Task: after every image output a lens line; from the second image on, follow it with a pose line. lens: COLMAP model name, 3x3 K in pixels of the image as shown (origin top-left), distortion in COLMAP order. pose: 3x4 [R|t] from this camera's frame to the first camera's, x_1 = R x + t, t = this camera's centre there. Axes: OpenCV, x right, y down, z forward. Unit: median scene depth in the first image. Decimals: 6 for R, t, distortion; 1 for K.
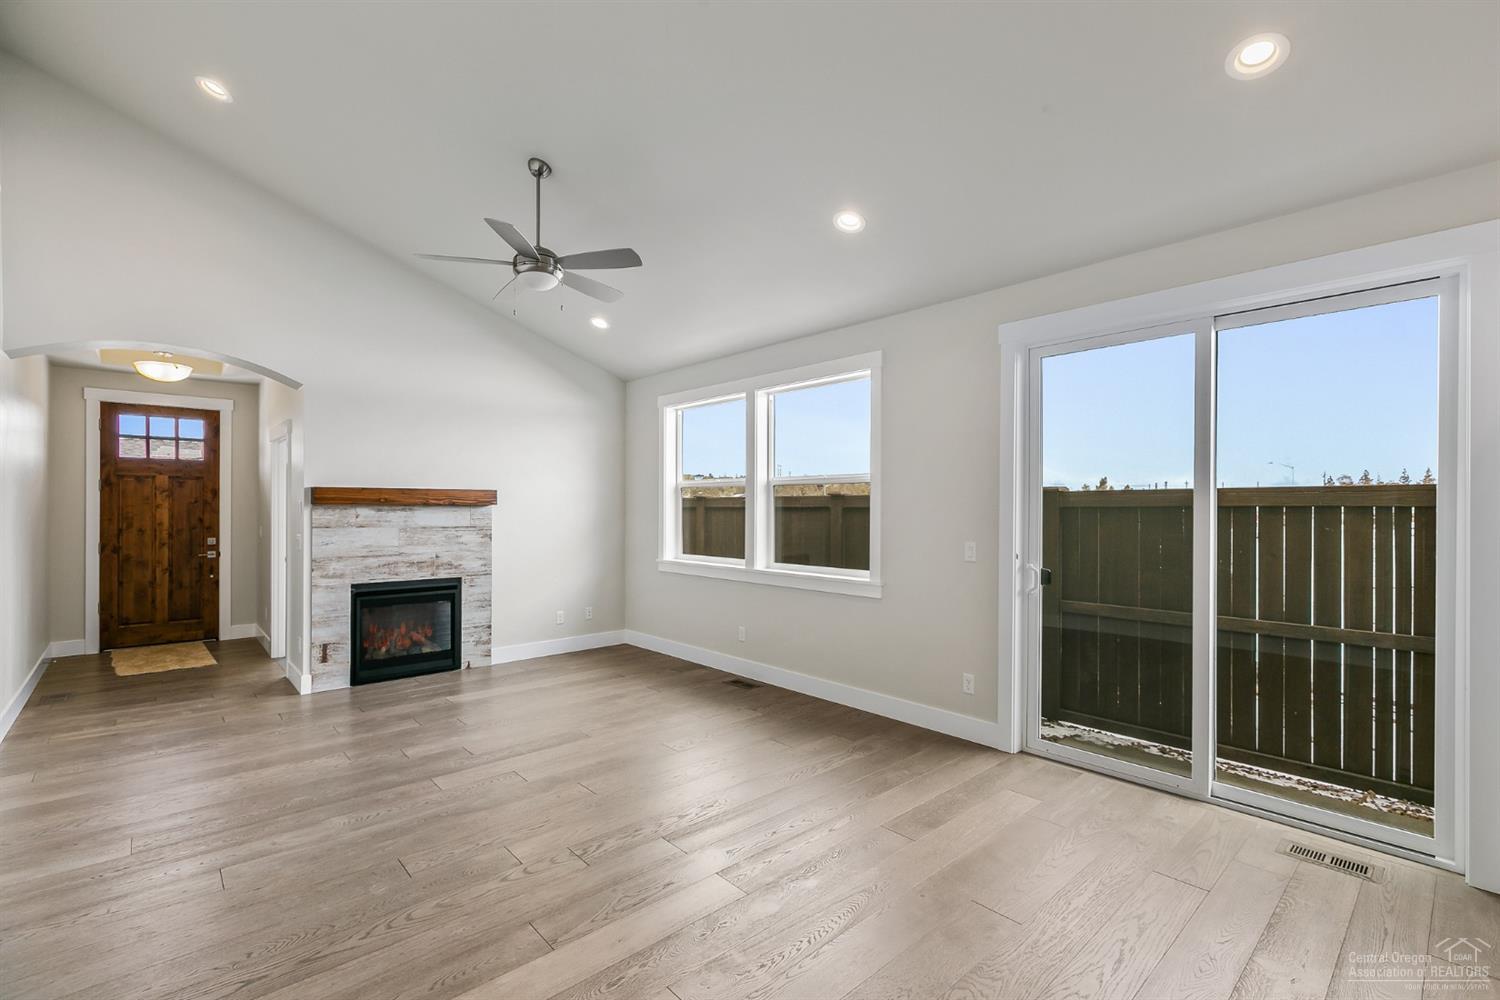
lens RADIAL K [[664.8, 0, 750.0], [0, 664.8, 500.0], [0, 0, 1]] dist [-0.001105, -0.000153]
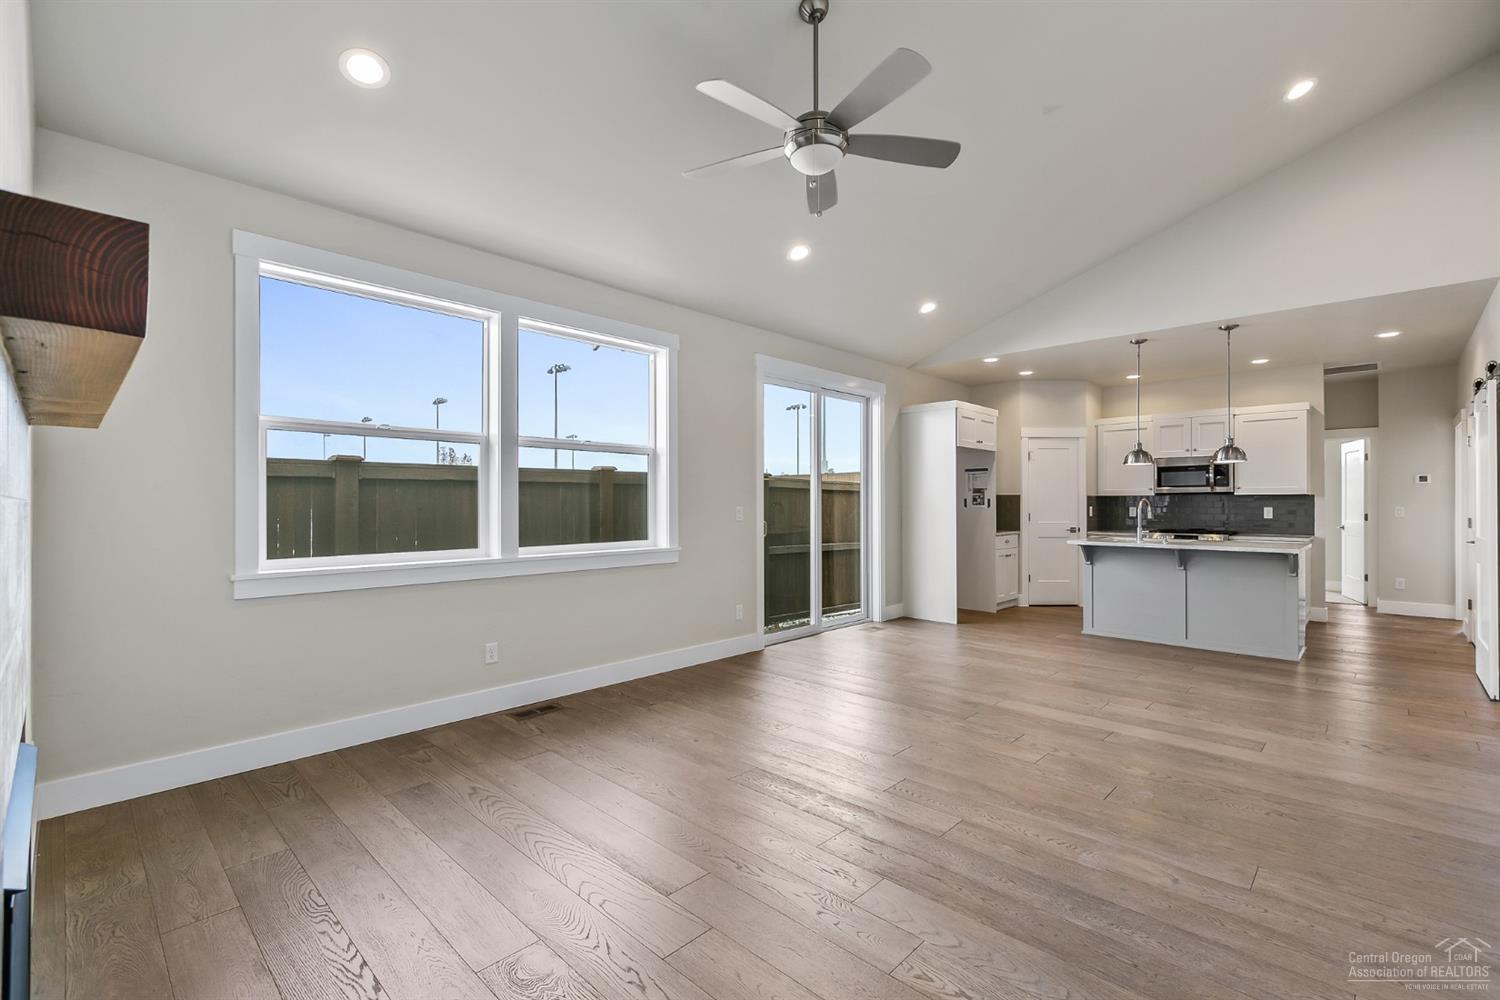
lens RADIAL K [[664.8, 0, 750.0], [0, 664.8, 500.0], [0, 0, 1]] dist [-0.001105, -0.000153]
pose [[-0.067521, 0.001518, 0.997717, -0.823040], [-0.009862, 0.999949, -0.002189, 0.042846], [-0.997669, -0.009987, -0.067502, 0.875608]]
